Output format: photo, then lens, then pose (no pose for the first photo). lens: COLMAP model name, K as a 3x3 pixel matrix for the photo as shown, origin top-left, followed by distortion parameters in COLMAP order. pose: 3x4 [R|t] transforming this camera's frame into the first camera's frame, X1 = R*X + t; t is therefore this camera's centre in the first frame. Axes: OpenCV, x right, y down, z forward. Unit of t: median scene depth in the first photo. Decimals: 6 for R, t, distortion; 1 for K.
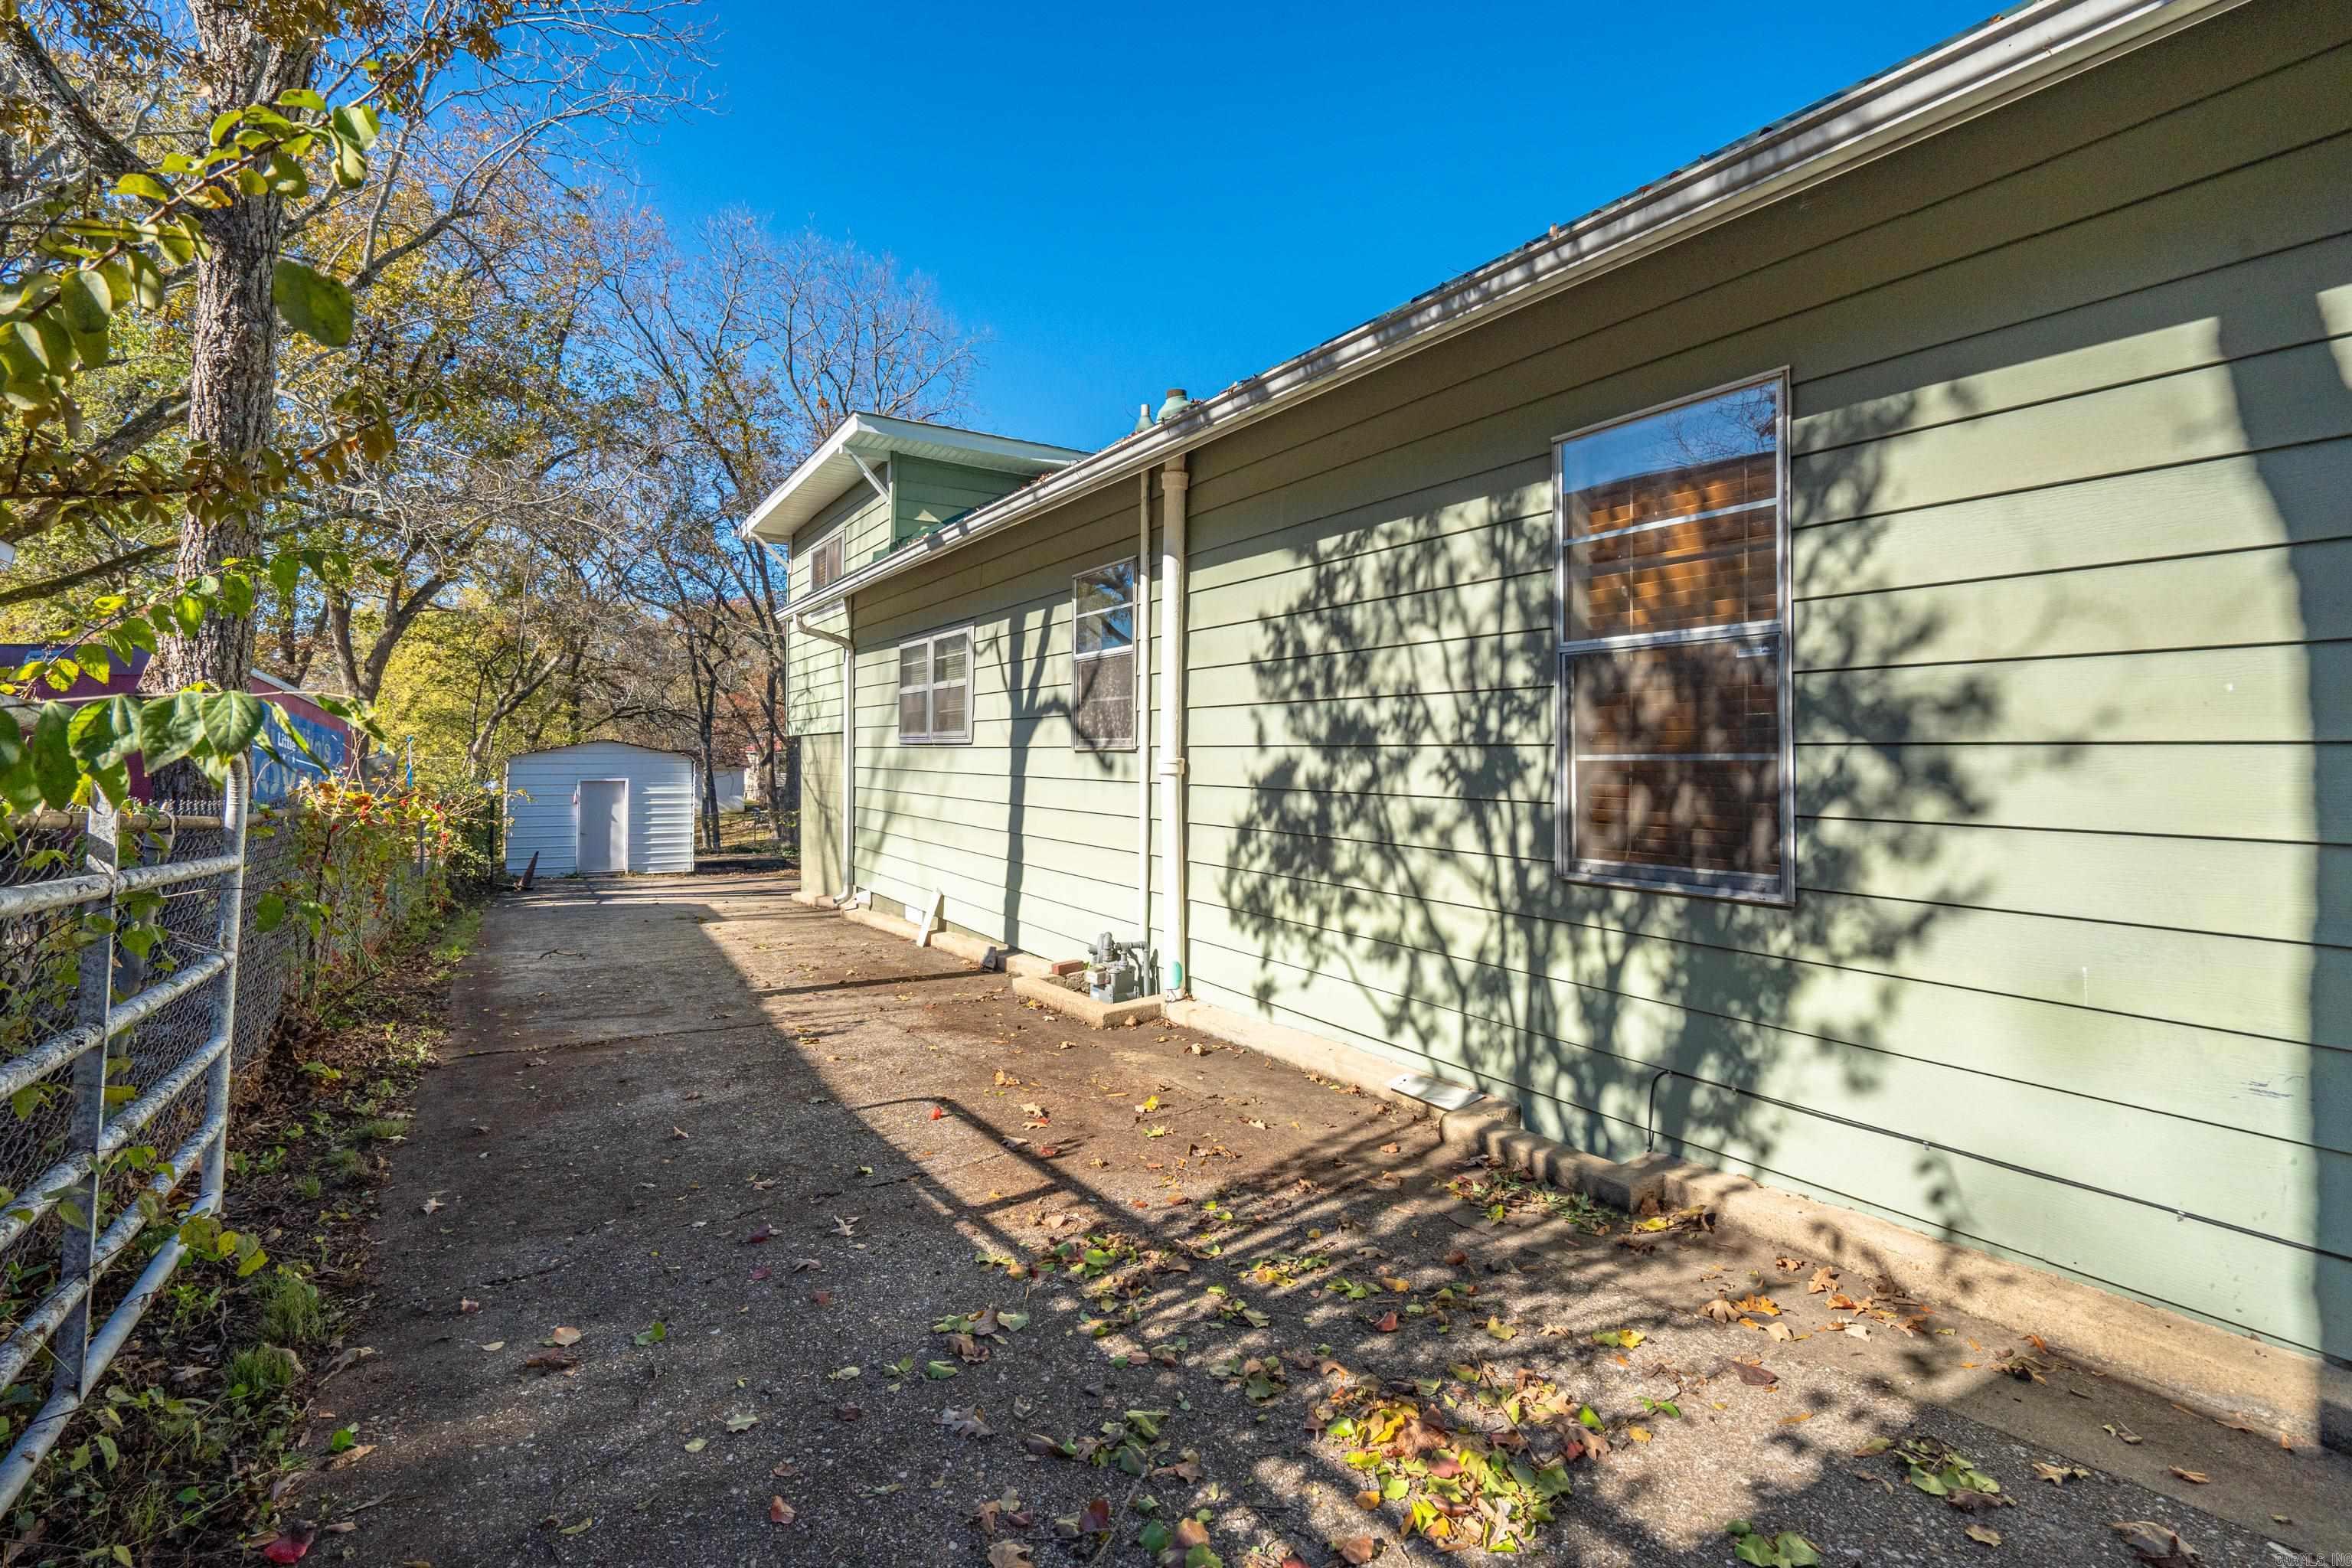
lens RADIAL K [[1067.3, 0, 1163.4], [0, 1067.3, 764.1], [0, 0, 1]] dist [-0.003483, 0.002015]
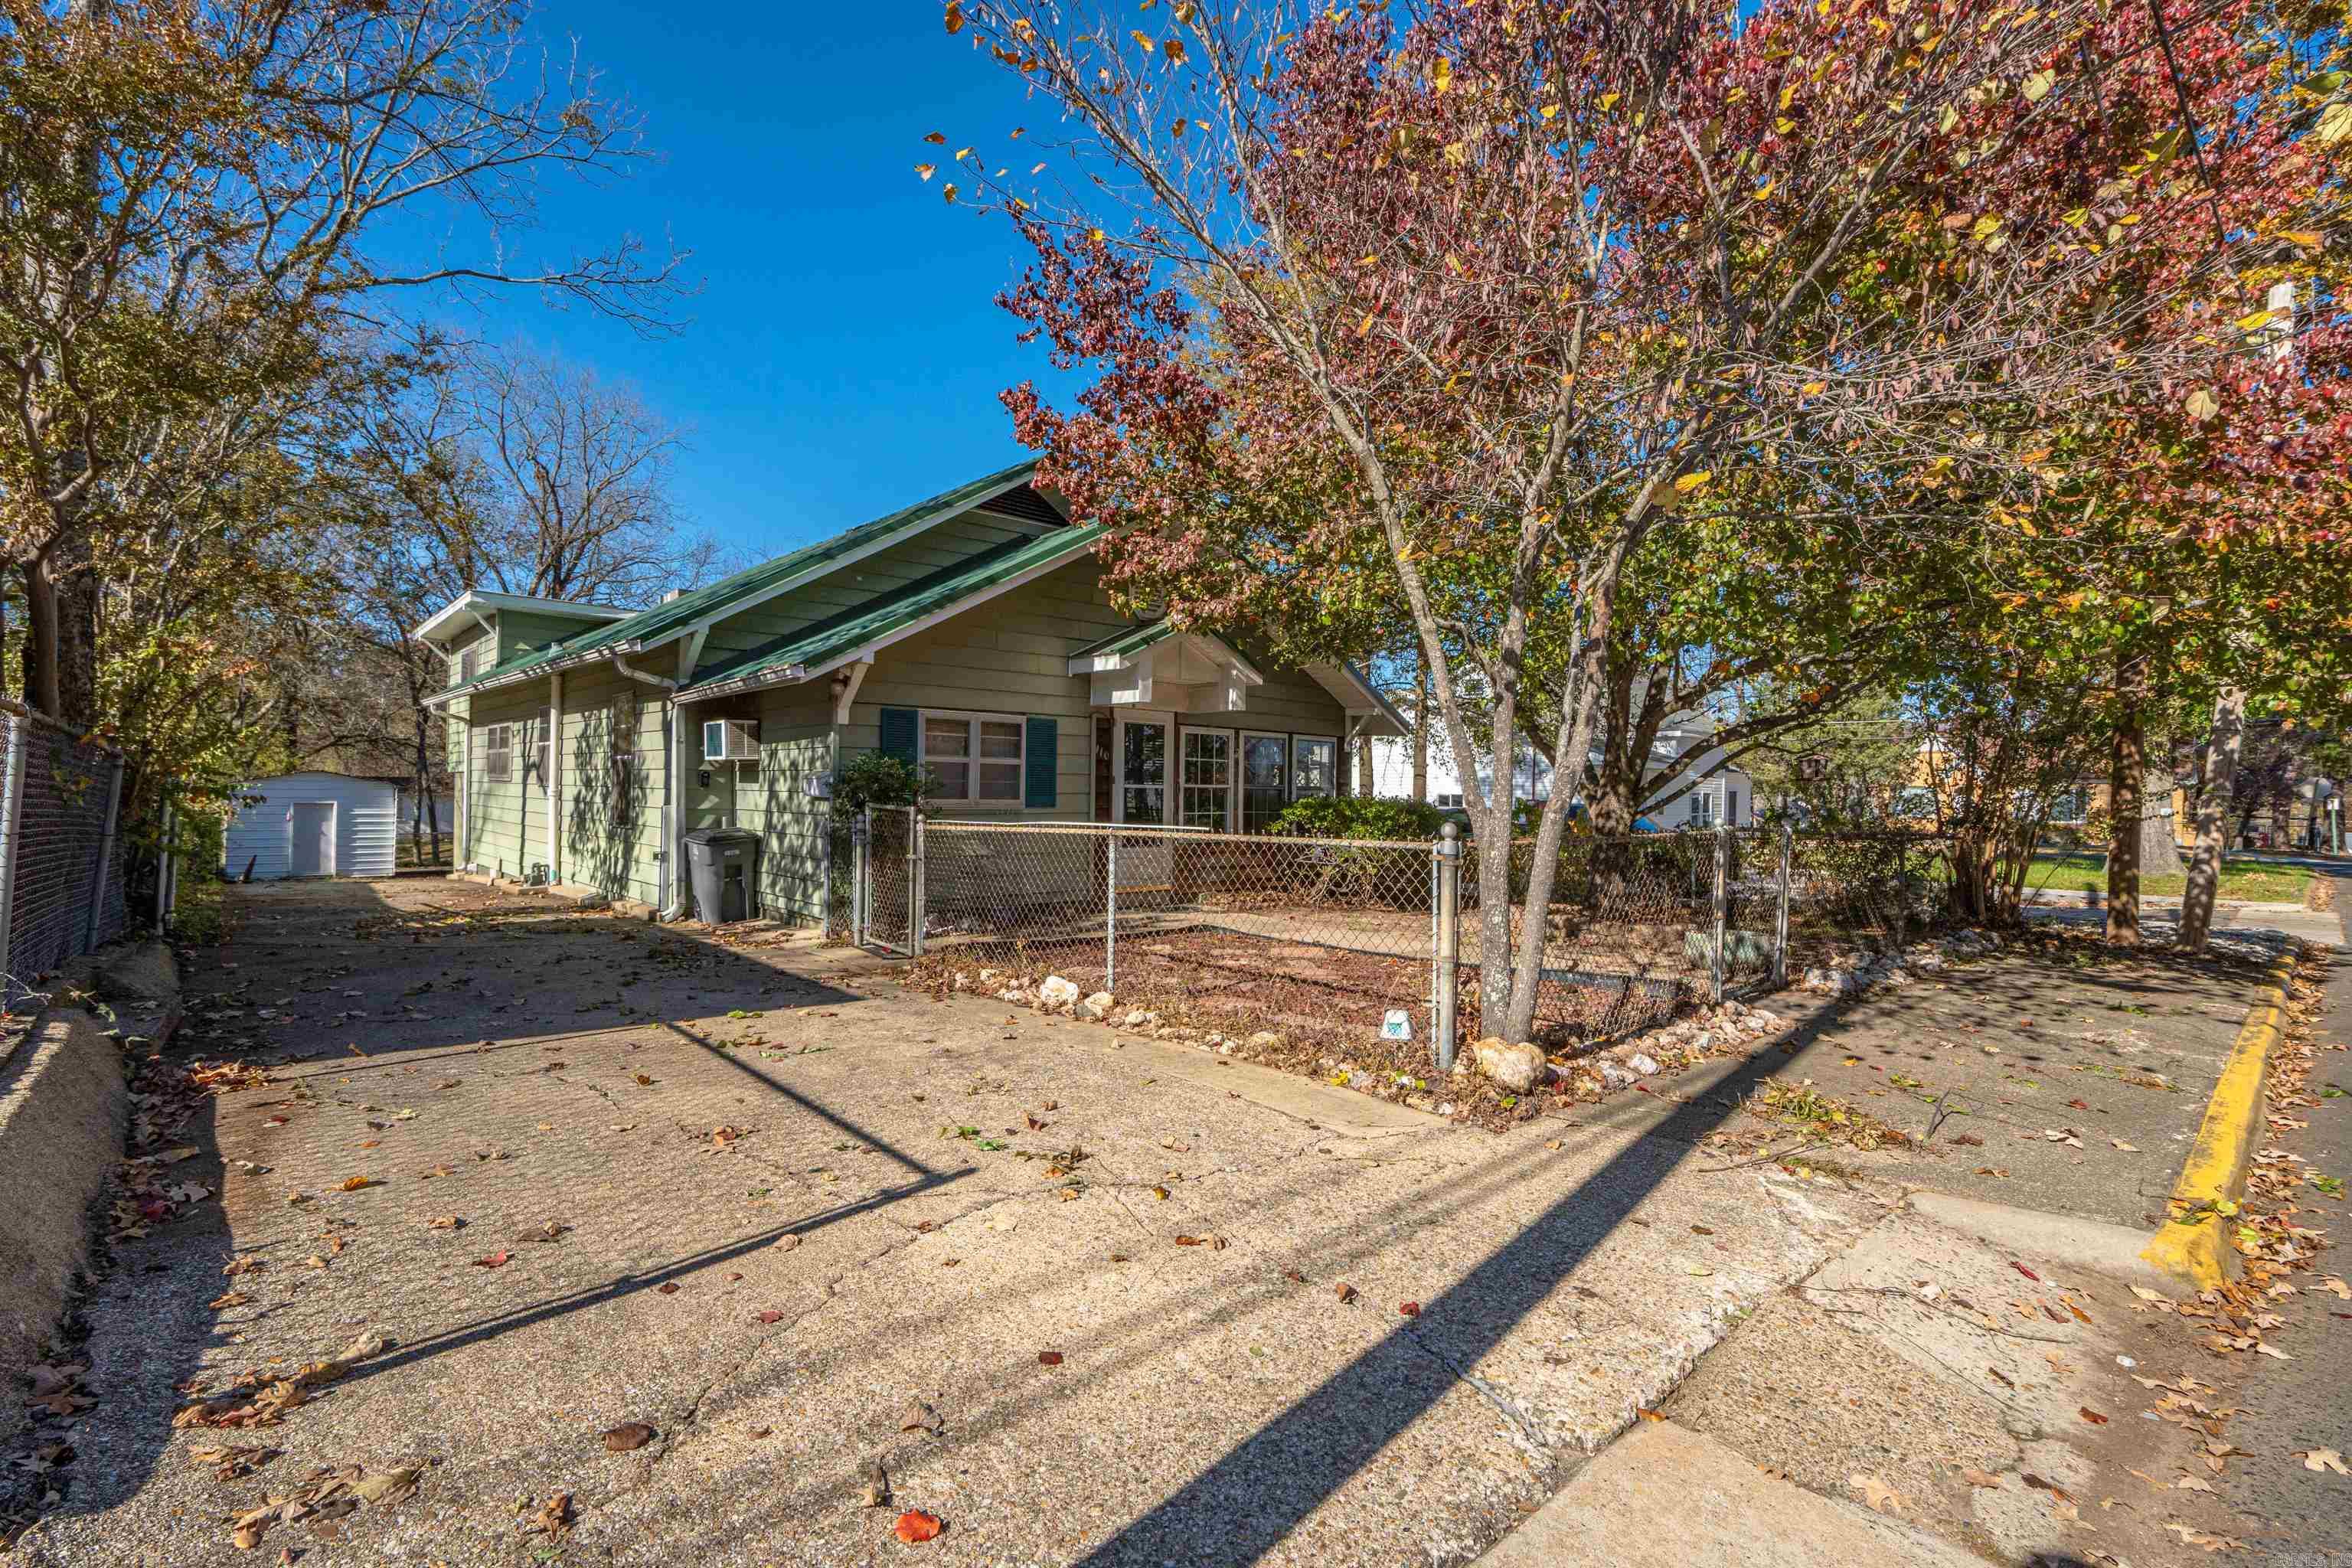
lens RADIAL K [[1067.3, 0, 1168.3], [0, 1067.3, 787.0], [0, 0, 1]] dist [-0.003483, 0.002015]
pose [[0.983188, 0.001575, 0.182587, 0.519761], [-0.001087, 0.999996, -0.002769, -0.003376], [-0.182590, 0.002524, 0.983186, -0.926878]]
